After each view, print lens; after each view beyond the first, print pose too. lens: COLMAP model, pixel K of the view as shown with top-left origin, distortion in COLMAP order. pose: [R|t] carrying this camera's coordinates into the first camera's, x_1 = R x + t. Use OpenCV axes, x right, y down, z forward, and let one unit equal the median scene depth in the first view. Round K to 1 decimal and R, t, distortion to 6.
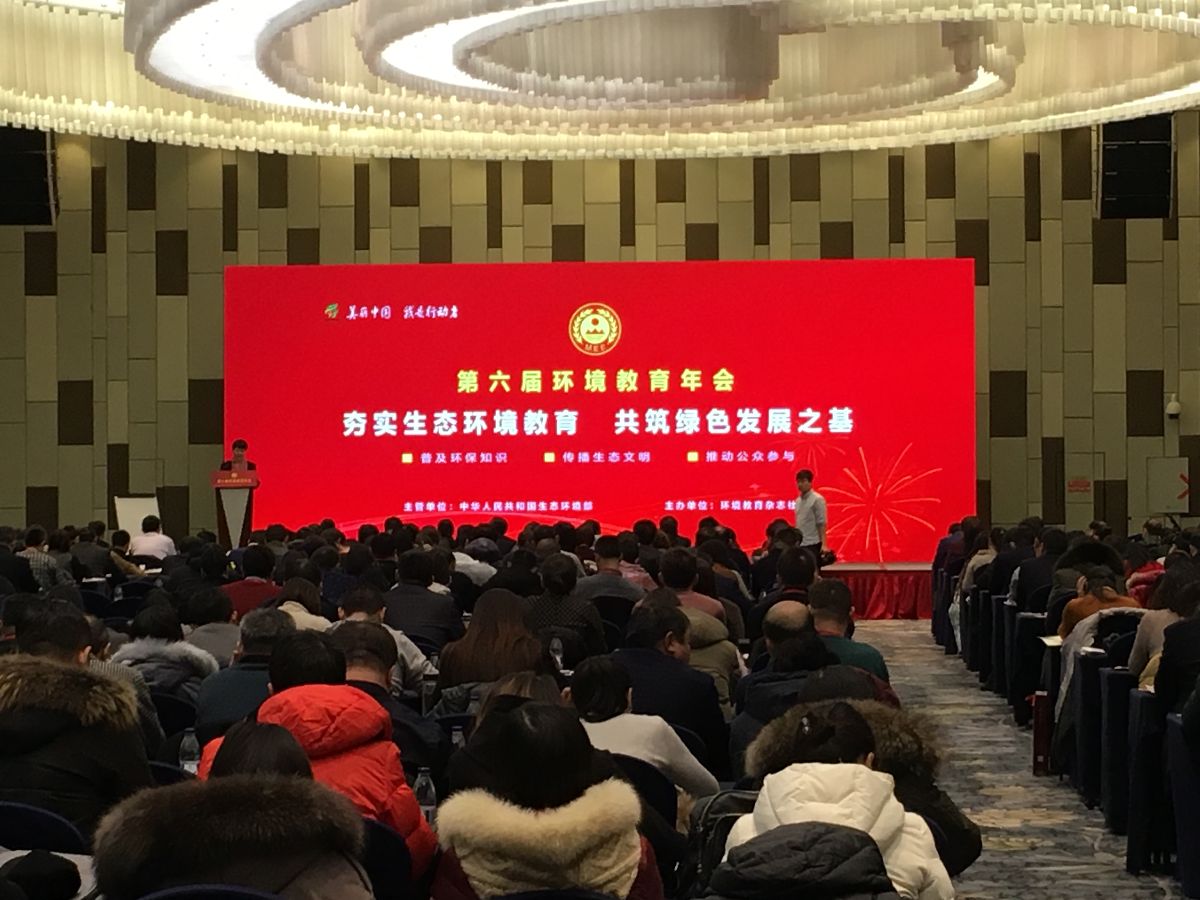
lens RADIAL K [[3078.7, 0, 598.6], [0, 3078.7, 447.4], [0, 0, 1]] dist [0.069288, 0.000000]
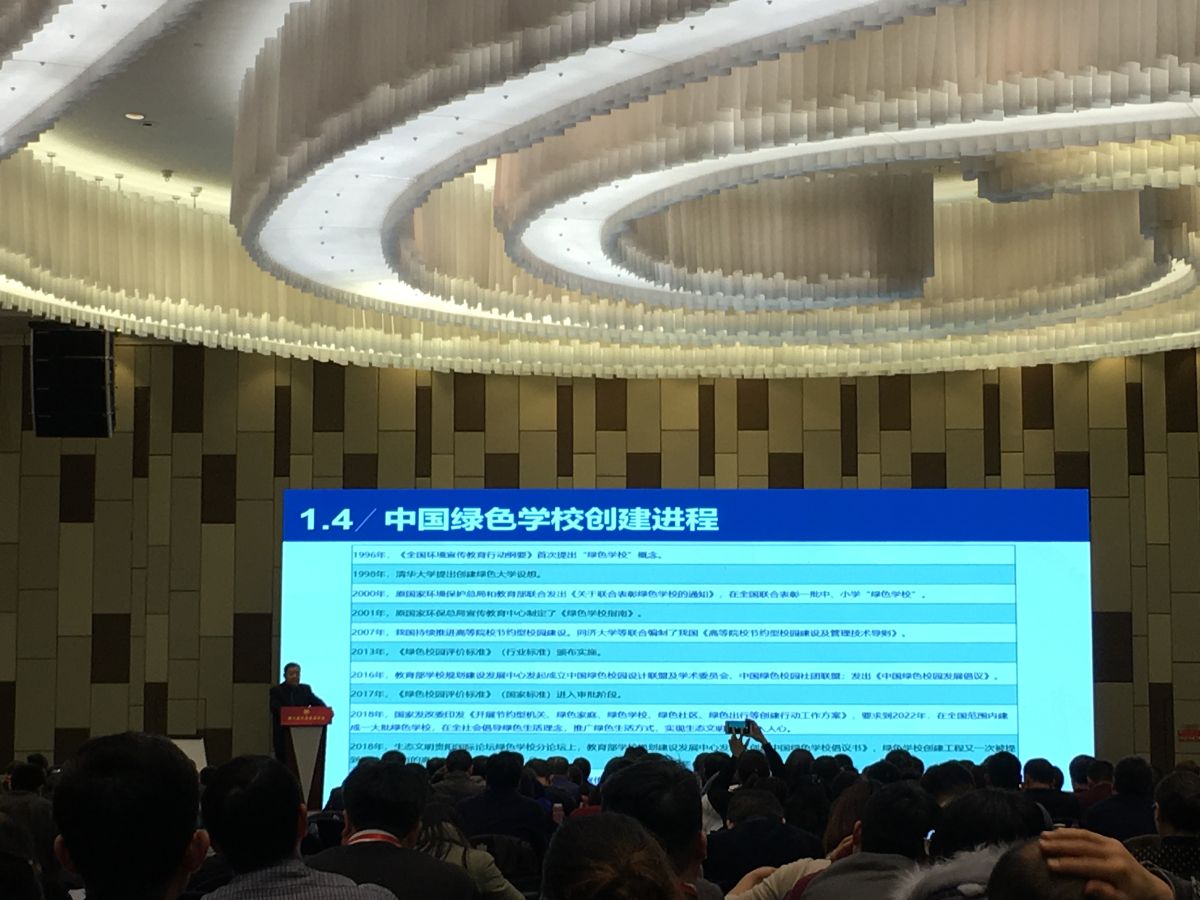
lens RADIAL K [[2778.4, 0, 600.8], [0, 2778.4, 453.9], [0, 0, 1]] dist [0.071704, 0.000000]
pose [[0.998719, 0.012478, 0.049028, -0.073363], [-0.007628, 0.995169, -0.097878, 0.013086], [-0.050012, 0.097378, 0.993990, 0.175644]]
